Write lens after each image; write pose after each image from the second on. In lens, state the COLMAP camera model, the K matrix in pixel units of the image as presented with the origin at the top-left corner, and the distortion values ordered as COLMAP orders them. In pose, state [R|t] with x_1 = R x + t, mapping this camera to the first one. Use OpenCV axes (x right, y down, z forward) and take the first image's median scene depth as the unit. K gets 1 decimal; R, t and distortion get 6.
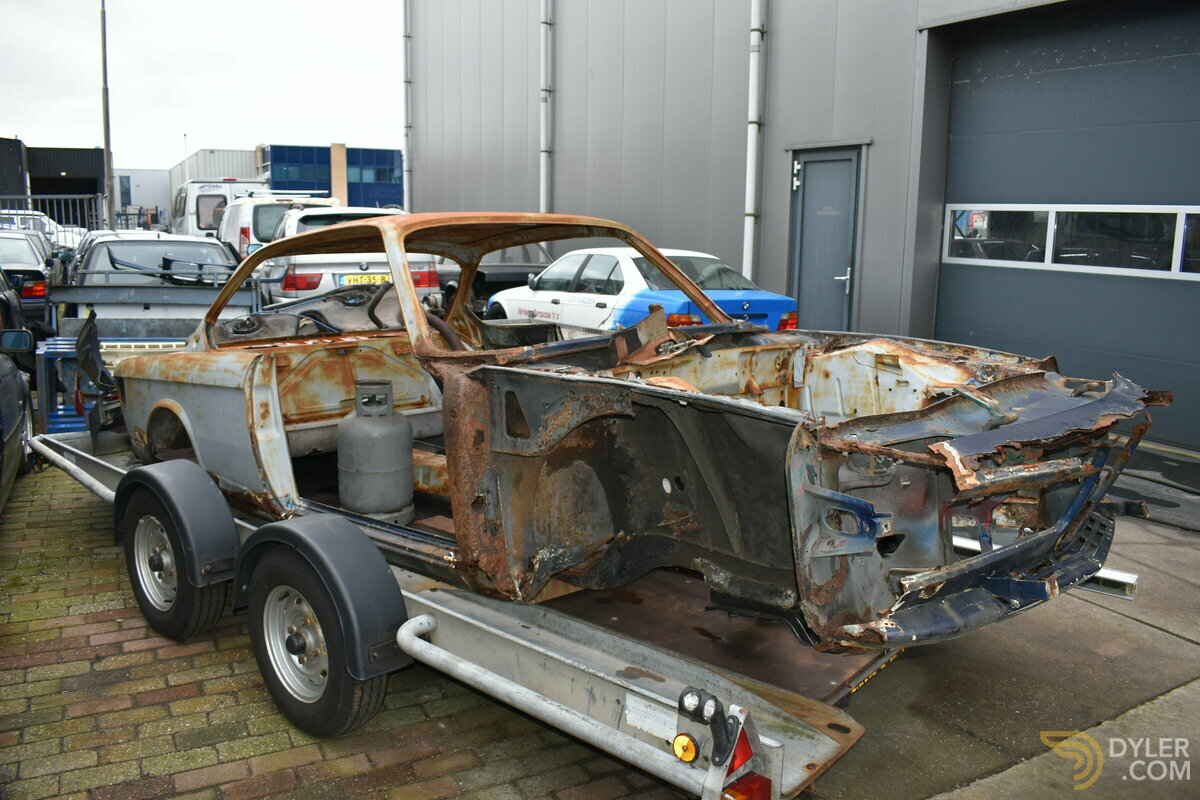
lens RADIAL K [[941.2, 0, 602.0], [0, 941.2, 401.5], [0, 0, 1]] dist [-0.099155, 0.010496]
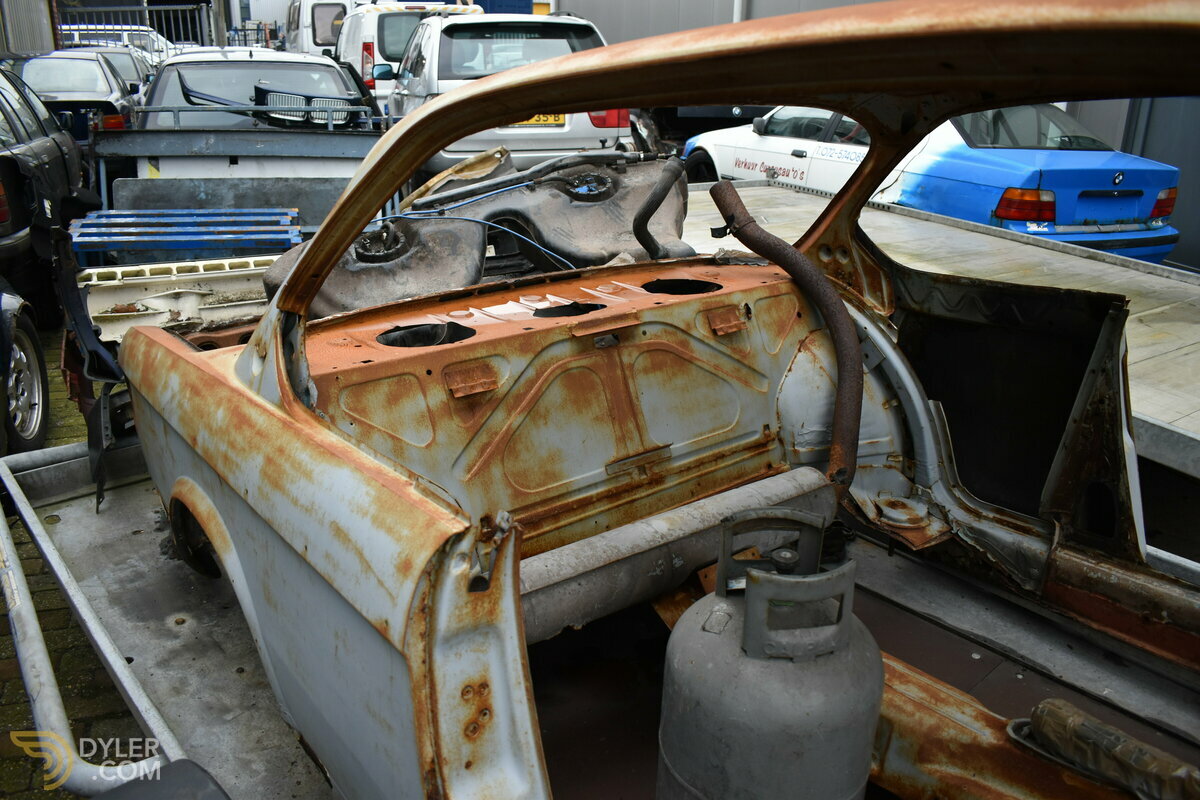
lens RADIAL K [[941.2, 0, 597.6], [0, 941.2, 400.7], [0, 0, 1]] dist [-0.099155, 0.010496]
pose [[0.991195, 0.048920, -0.123039, -0.130589], [-0.025706, 0.982661, 0.183622, -0.060121], [0.129888, -0.178843, 0.975266, 0.328389]]
